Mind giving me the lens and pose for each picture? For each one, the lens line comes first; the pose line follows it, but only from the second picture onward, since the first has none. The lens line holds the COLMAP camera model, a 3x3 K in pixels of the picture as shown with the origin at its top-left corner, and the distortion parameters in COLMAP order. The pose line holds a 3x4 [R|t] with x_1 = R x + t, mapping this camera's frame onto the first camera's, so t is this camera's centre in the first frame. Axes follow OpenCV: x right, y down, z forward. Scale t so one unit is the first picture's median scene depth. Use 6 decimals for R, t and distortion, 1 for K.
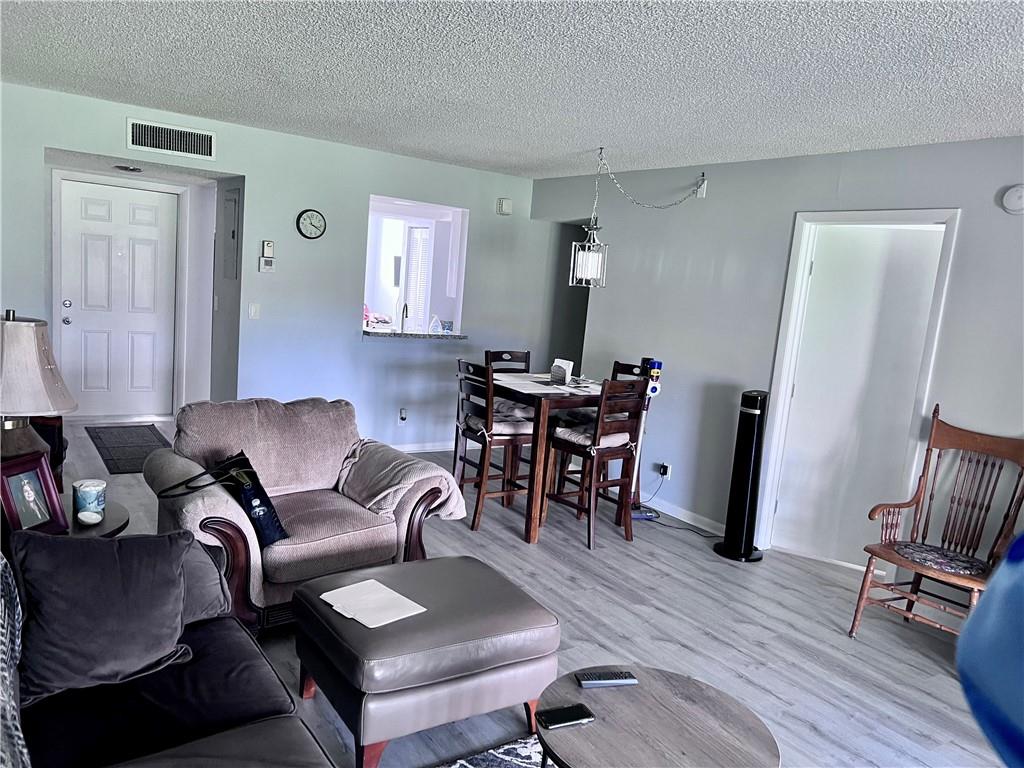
lens RADIAL K [[779.0, 0, 512.6], [0, 779.0, 385.8], [0, 0, 1]] dist [0.058352, -0.059032]
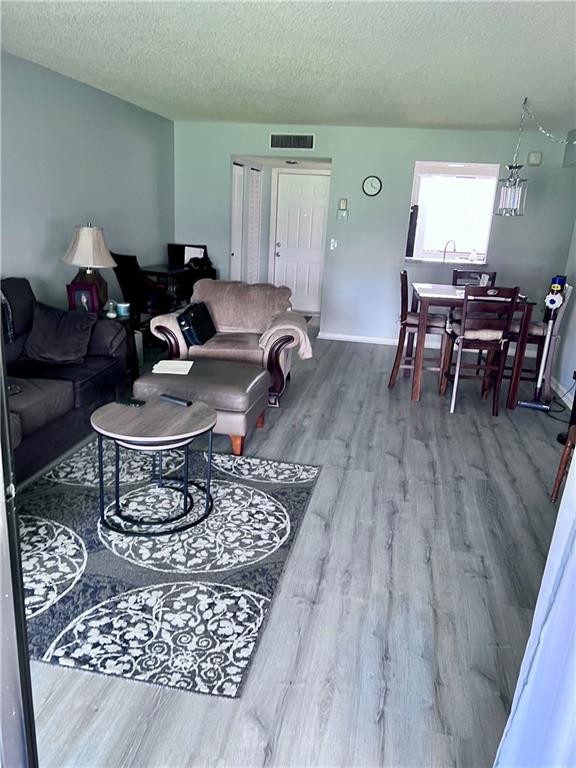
lens RADIAL K [[584.2, 0, 288.9], [0, 584.2, 382.9], [0, 0, 1]] dist [0.058352, -0.059032]
pose [[0.699357, 0.149553, -0.698952, 0.727890], [-0.089300, 0.988486, 0.122152, 0.071069], [0.709172, -0.023011, 0.704660, 0.099721]]
